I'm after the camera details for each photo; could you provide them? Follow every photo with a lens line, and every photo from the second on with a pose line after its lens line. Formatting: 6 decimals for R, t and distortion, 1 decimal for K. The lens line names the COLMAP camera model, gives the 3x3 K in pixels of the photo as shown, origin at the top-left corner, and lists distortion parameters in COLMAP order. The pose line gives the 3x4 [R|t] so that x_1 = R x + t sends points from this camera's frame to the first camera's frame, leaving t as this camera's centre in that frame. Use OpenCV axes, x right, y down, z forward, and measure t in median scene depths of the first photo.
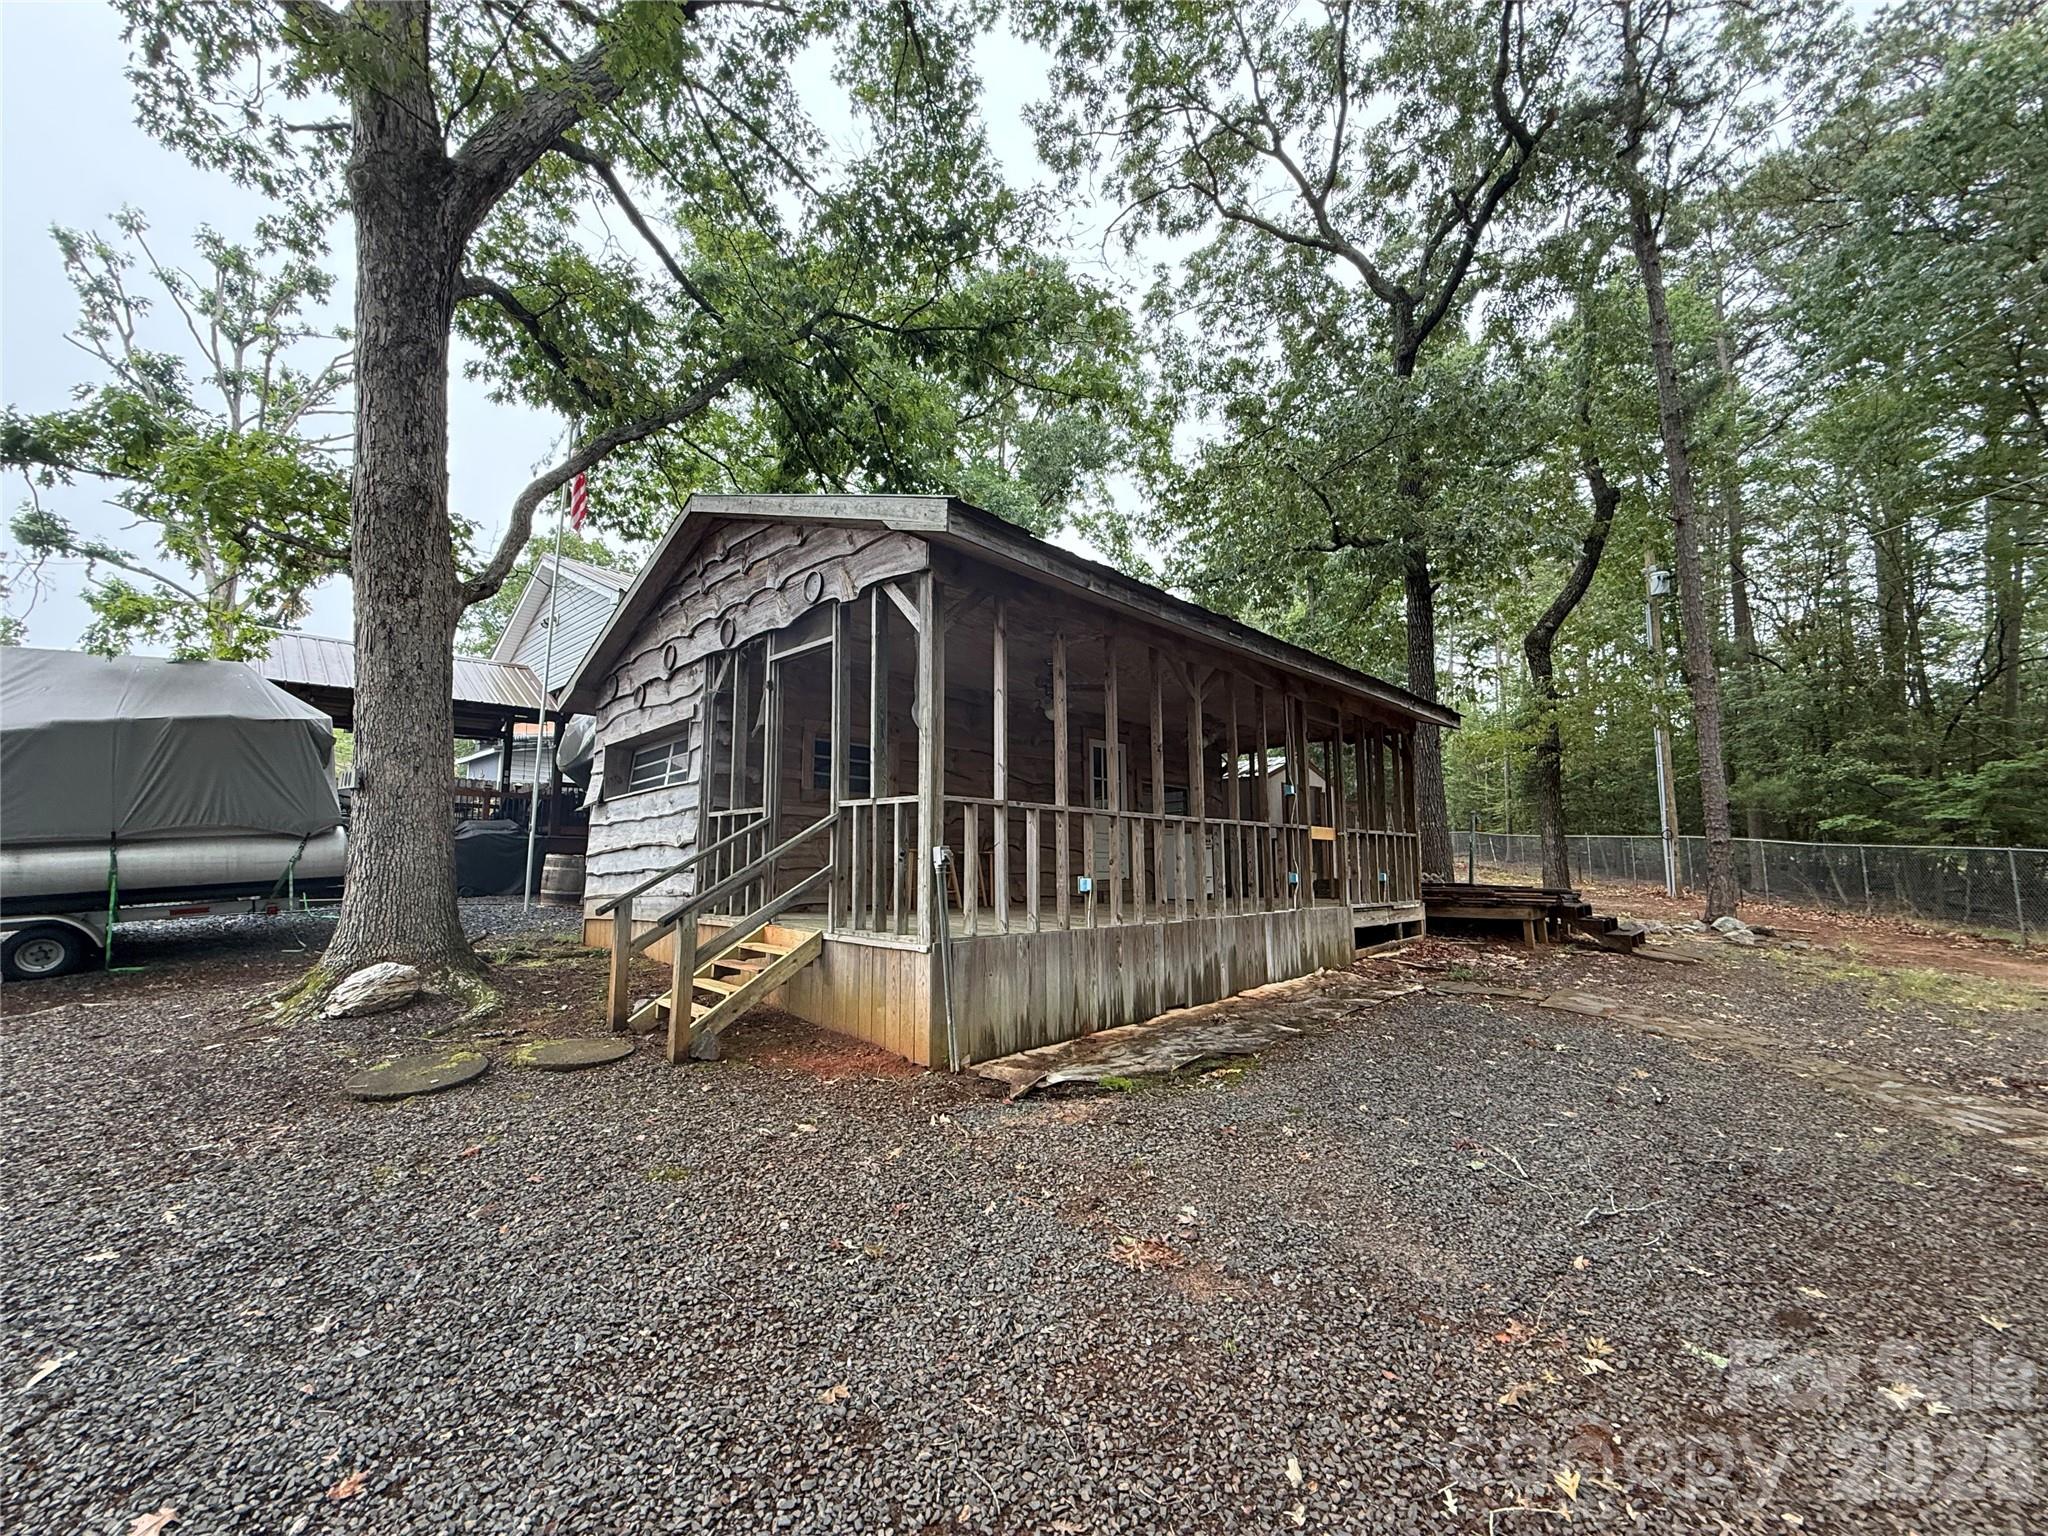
lens RADIAL K [[814.2, 0, 1023.0], [0, 814.2, 765.5], [0, 0, 1]] dist [0.001750, -0.000738]
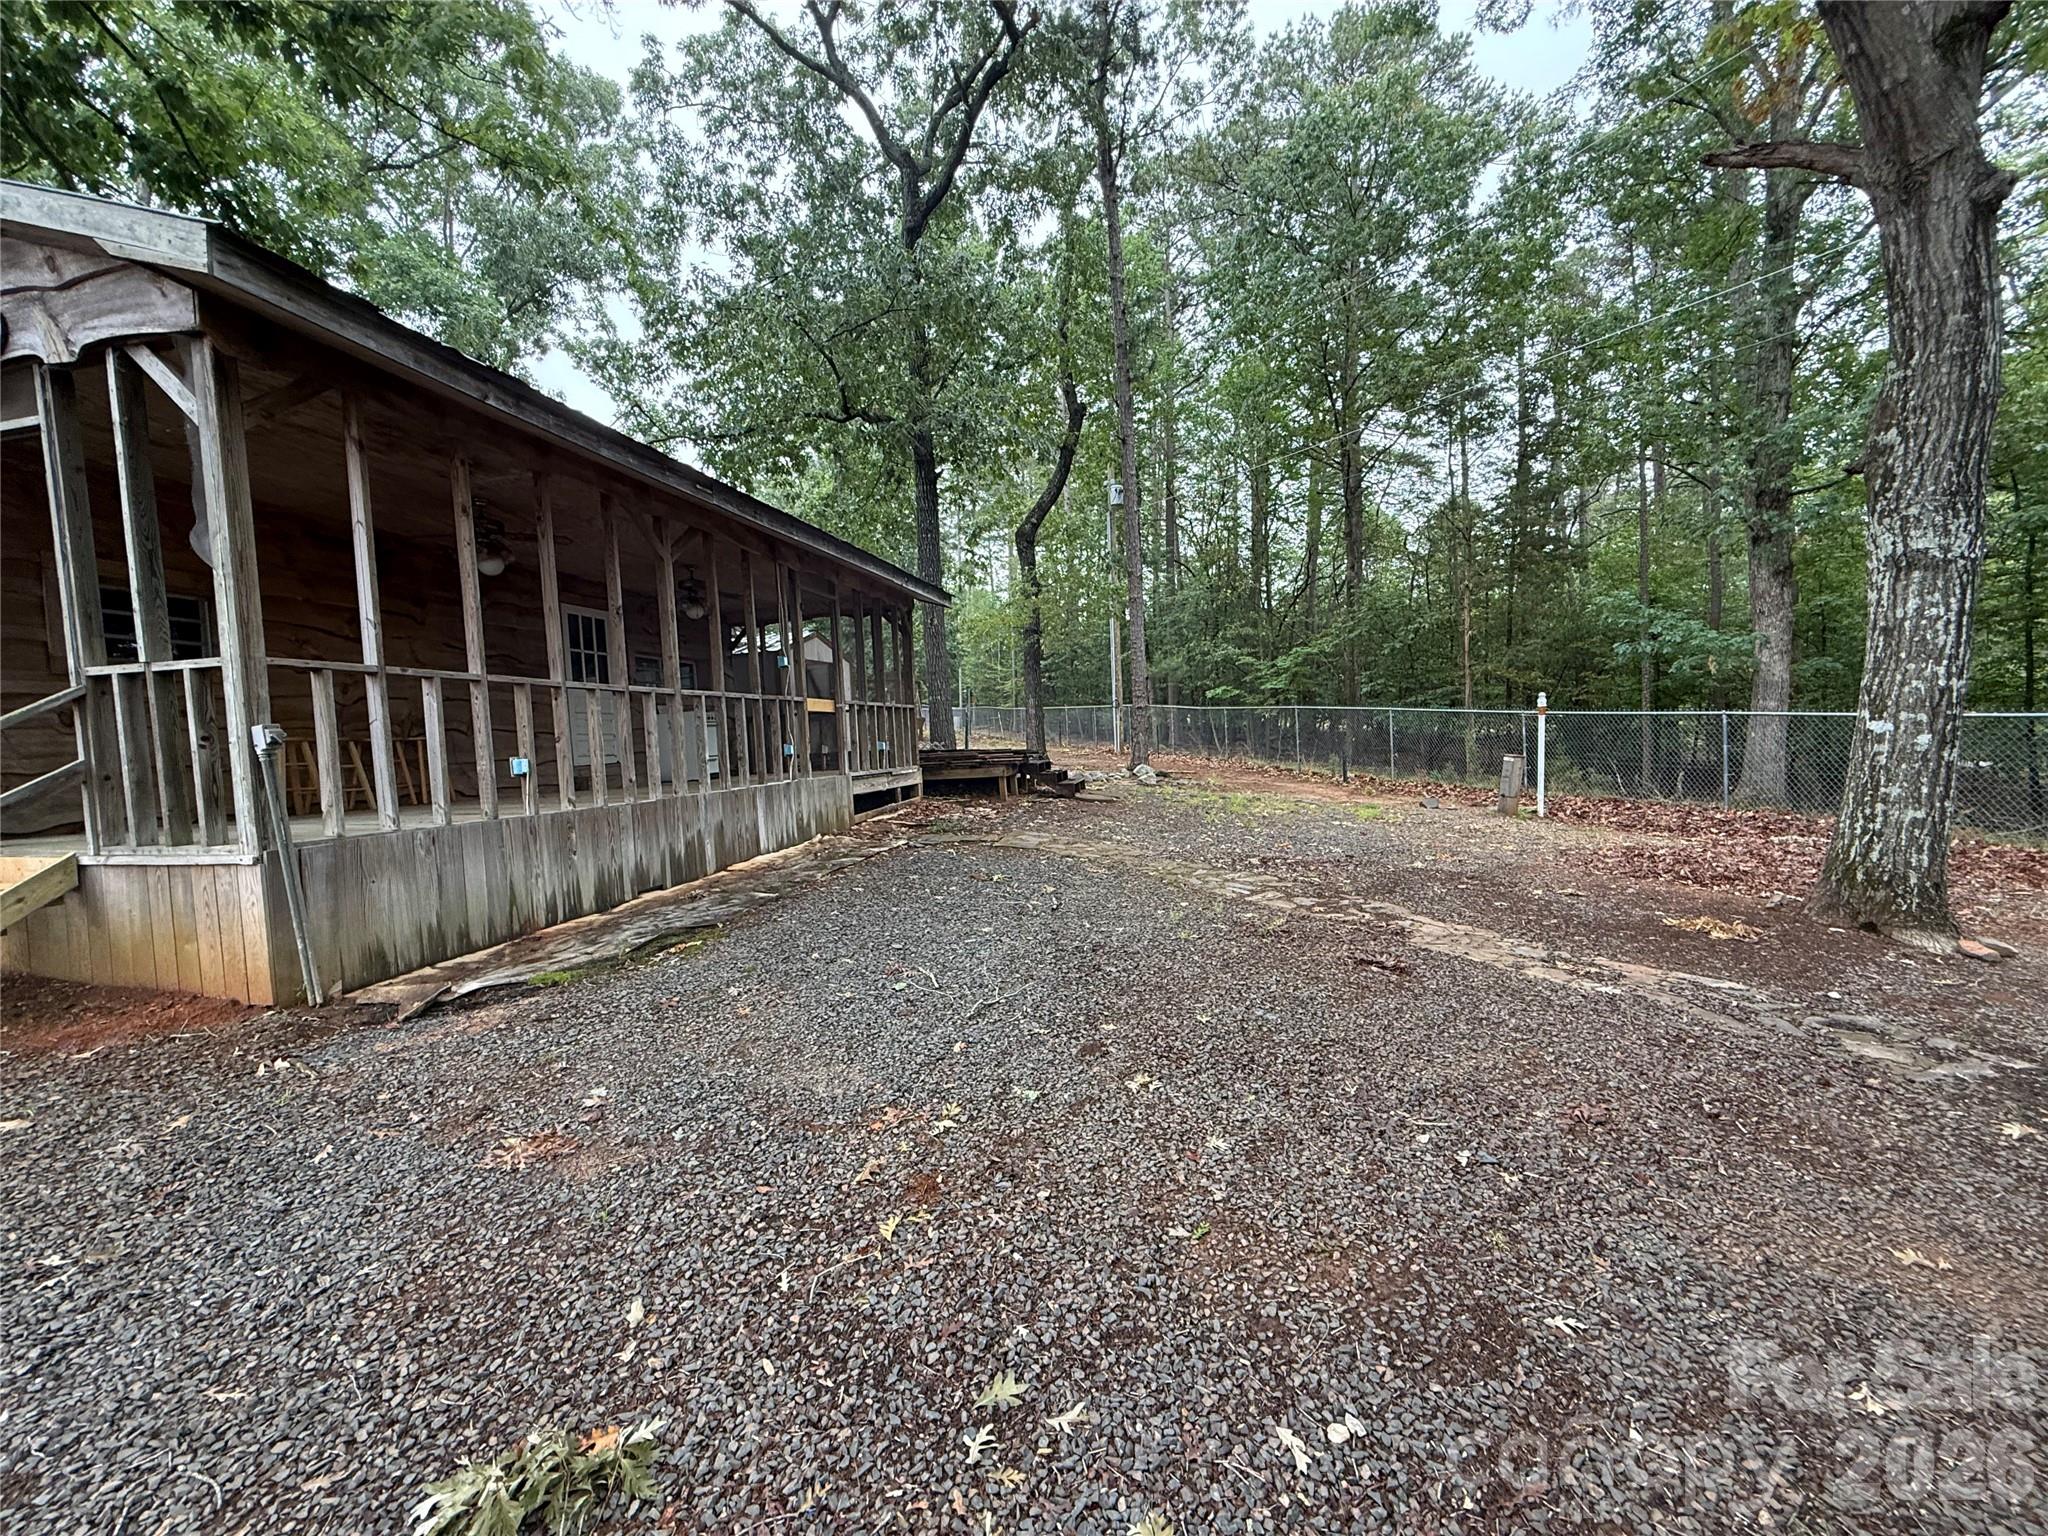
lens RADIAL K [[814.2, 0, 1023.6], [0, 814.2, 765.6], [0, 0, 1]] dist [0.001750, -0.000738]
pose [[0.858689, -0.060903, 0.508865, 0.073983], [-0.012745, 0.990069, 0.140002, 0.014052], [-0.512339, -0.126704, 0.849385, -0.003503]]
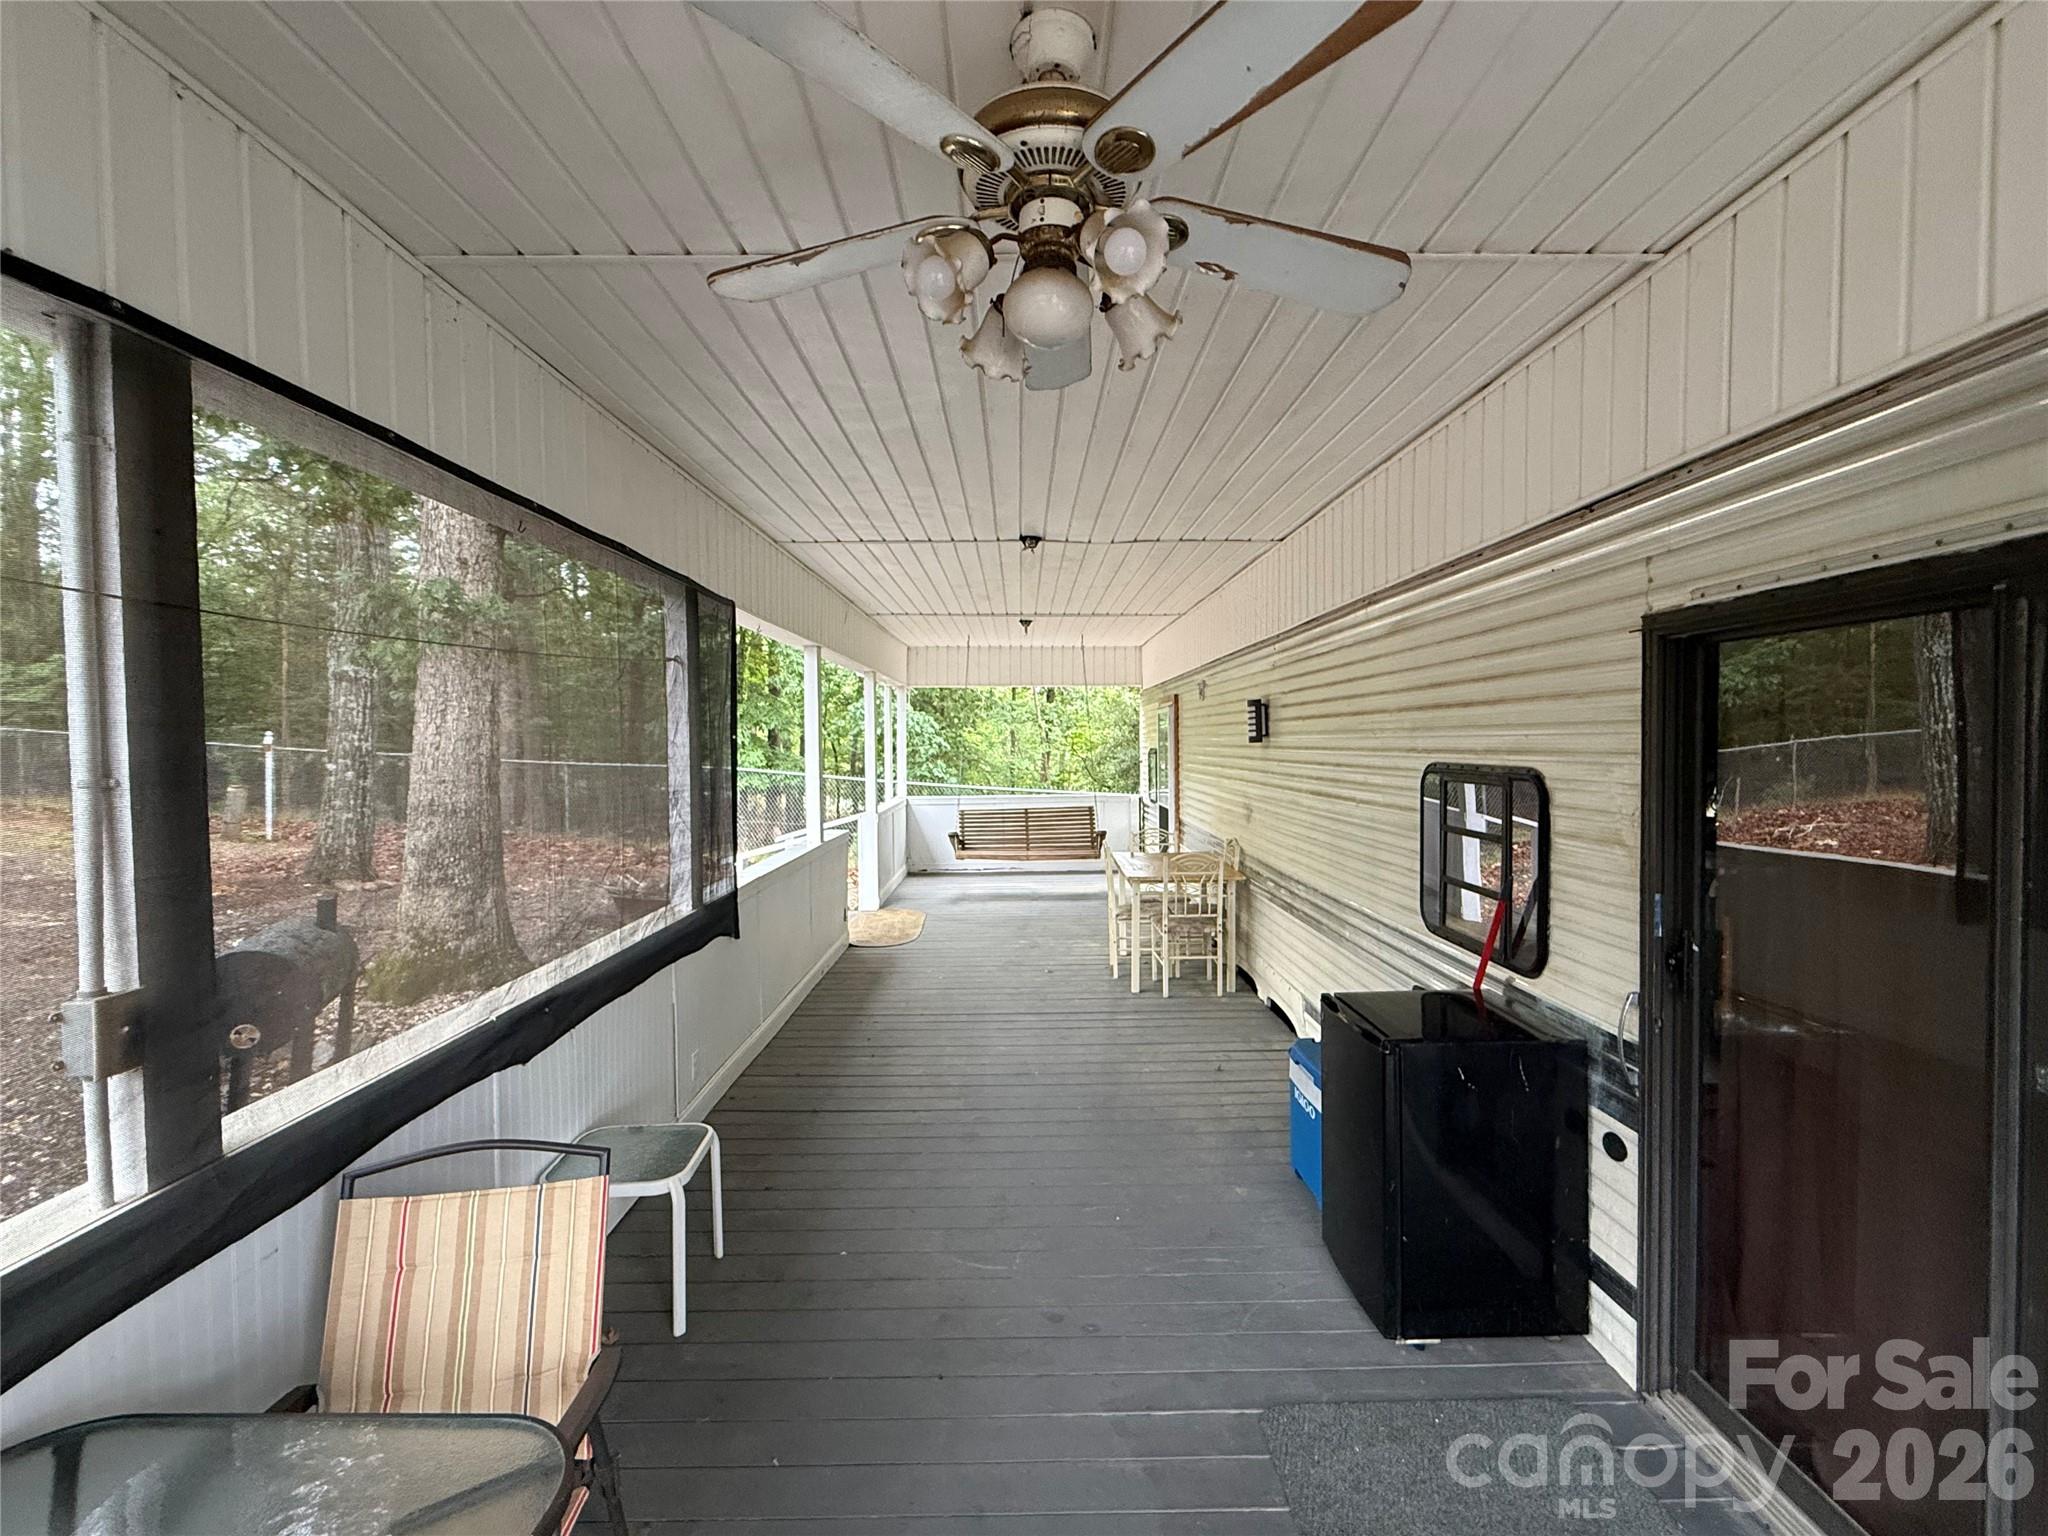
lens RADIAL K [[921.3, 0, 1028.0], [0, 921.3, 765.0], [0, 0, 1]] dist [0.001876, 0.000222]
pose [[-0.039650, -0.025305, 0.998893, -0.365369], [-0.116637, 0.992963, 0.020525, -0.082763], [-0.992383, -0.115694, -0.042322, -0.751560]]
